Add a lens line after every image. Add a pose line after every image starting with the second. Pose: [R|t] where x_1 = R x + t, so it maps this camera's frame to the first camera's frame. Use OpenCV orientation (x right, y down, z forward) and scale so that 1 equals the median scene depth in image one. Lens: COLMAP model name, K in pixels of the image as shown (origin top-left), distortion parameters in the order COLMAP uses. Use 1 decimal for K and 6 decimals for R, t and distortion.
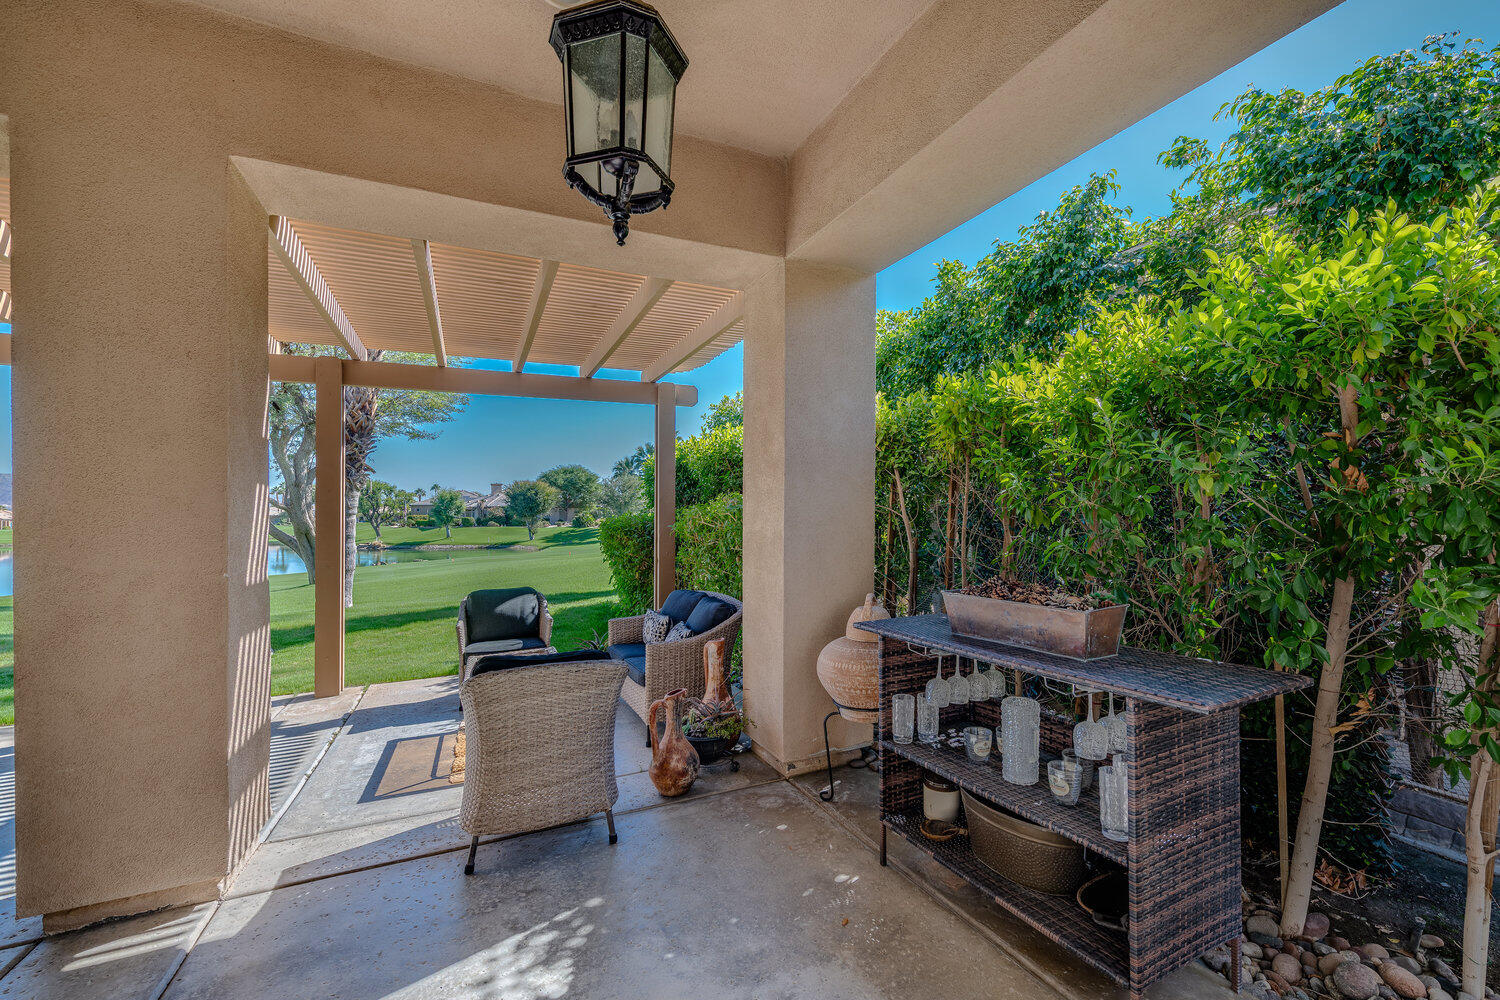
lens RADIAL K [[629.2, 0, 784.3], [0, 629.2, 493.9], [0, 0, 1]] dist [0.002453, 0.000140]
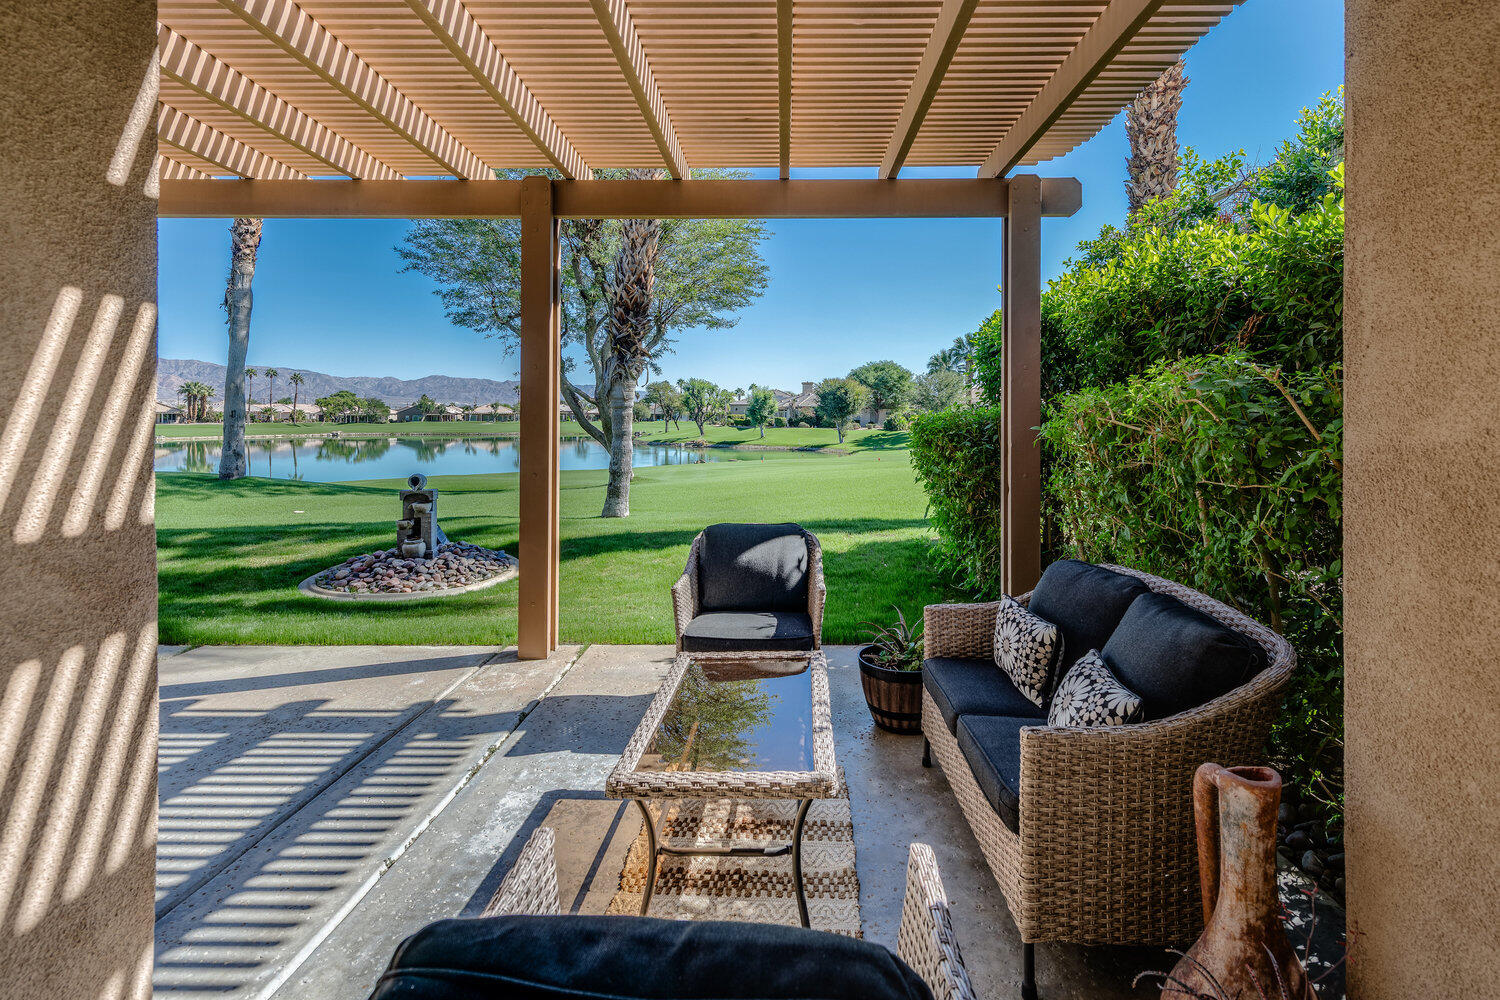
lens RADIAL K [[711.5, 0, 788.5], [0, 711.5, 395.9], [0, 0, 1]] dist [-0.005016, -0.000707]
pose [[0.896526, 0.002486, -0.442984, -0.045191], [-0.001691, 0.999996, 0.002190, 0.009936], [0.442987, -0.001214, 0.896527, 0.159582]]
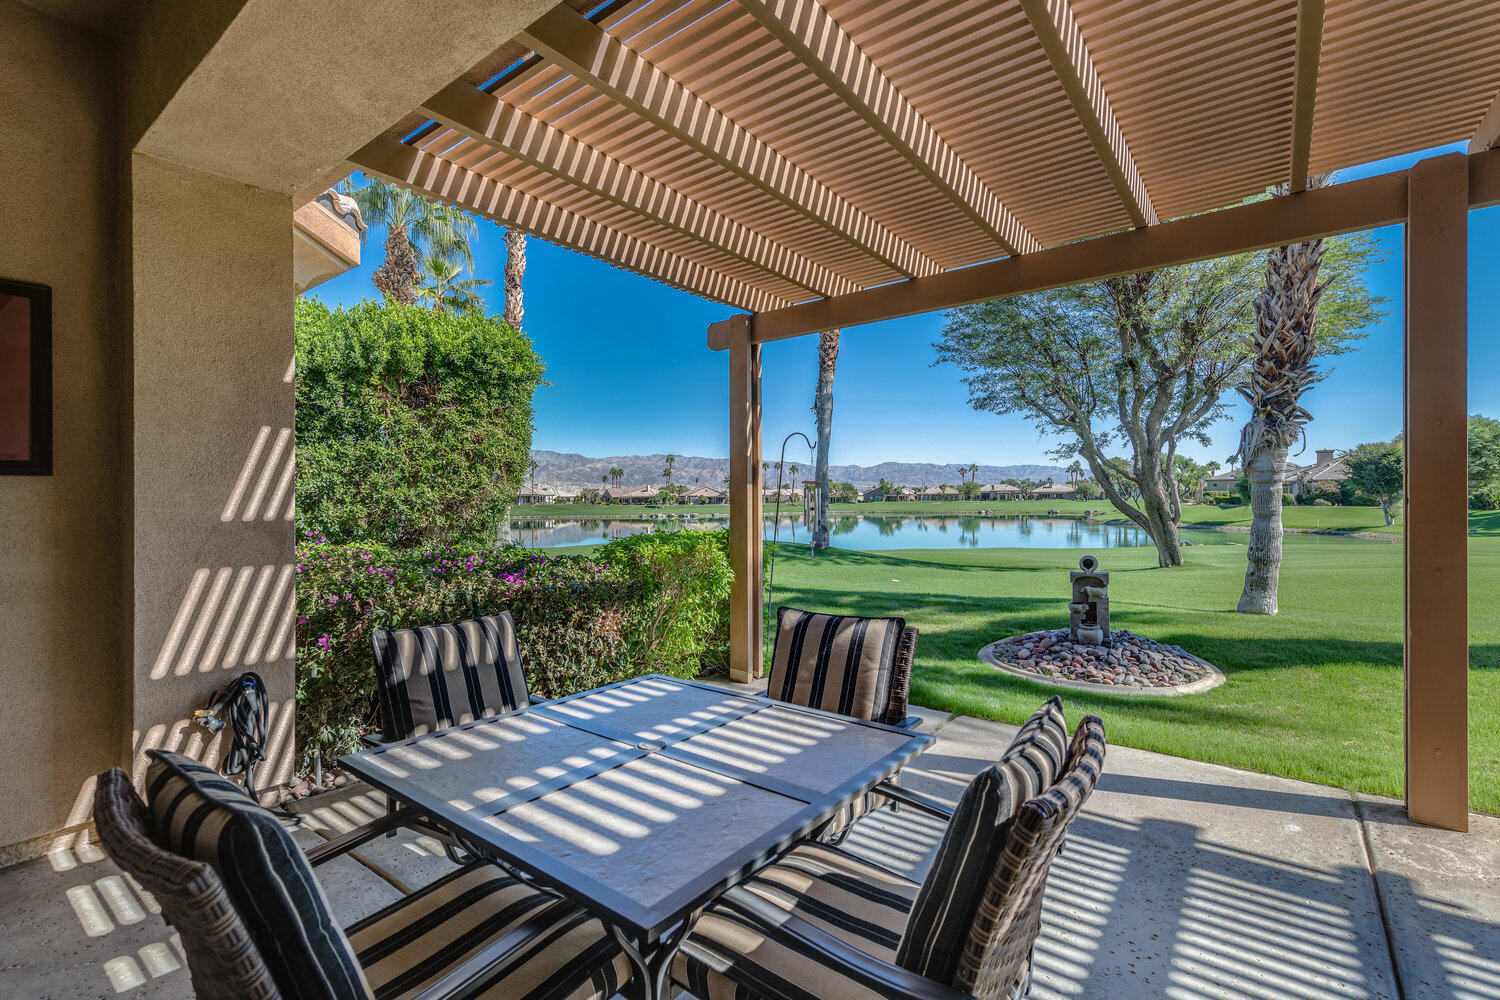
lens RADIAL K [[658.9, 0, 747.4], [0, 658.9, 509.7], [0, 0, 1]] dist [0.009645, -0.000726]
pose [[0.426906, 0.025179, -0.903945, -0.181127], [0.029756, 0.998680, 0.041870, 0.010329], [0.903806, -0.044773, 0.425593, 0.108461]]
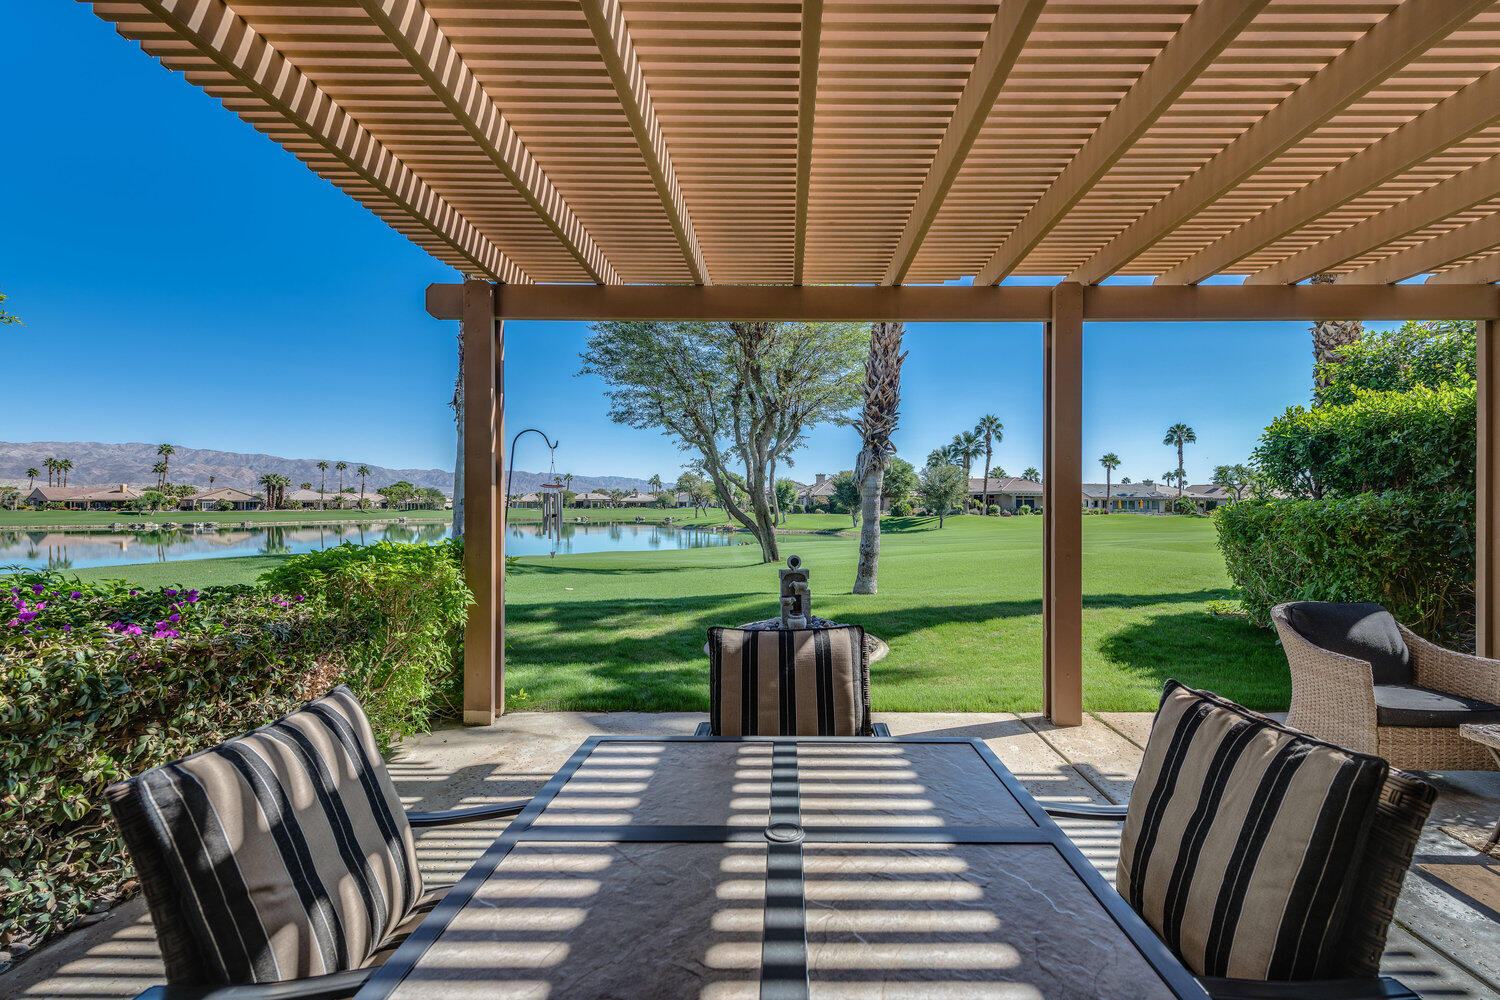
lens RADIAL K [[623.6, 0, 772.7], [0, 623.6, 520.0], [0, 0, 1]] dist [0.017929, -0.000424]
pose [[0.887637, 0.026437, -0.459783, -0.260721], [-0.000295, 0.998383, 0.056837, 0.010582], [0.460543, -0.050315, 0.886210, 0.067200]]
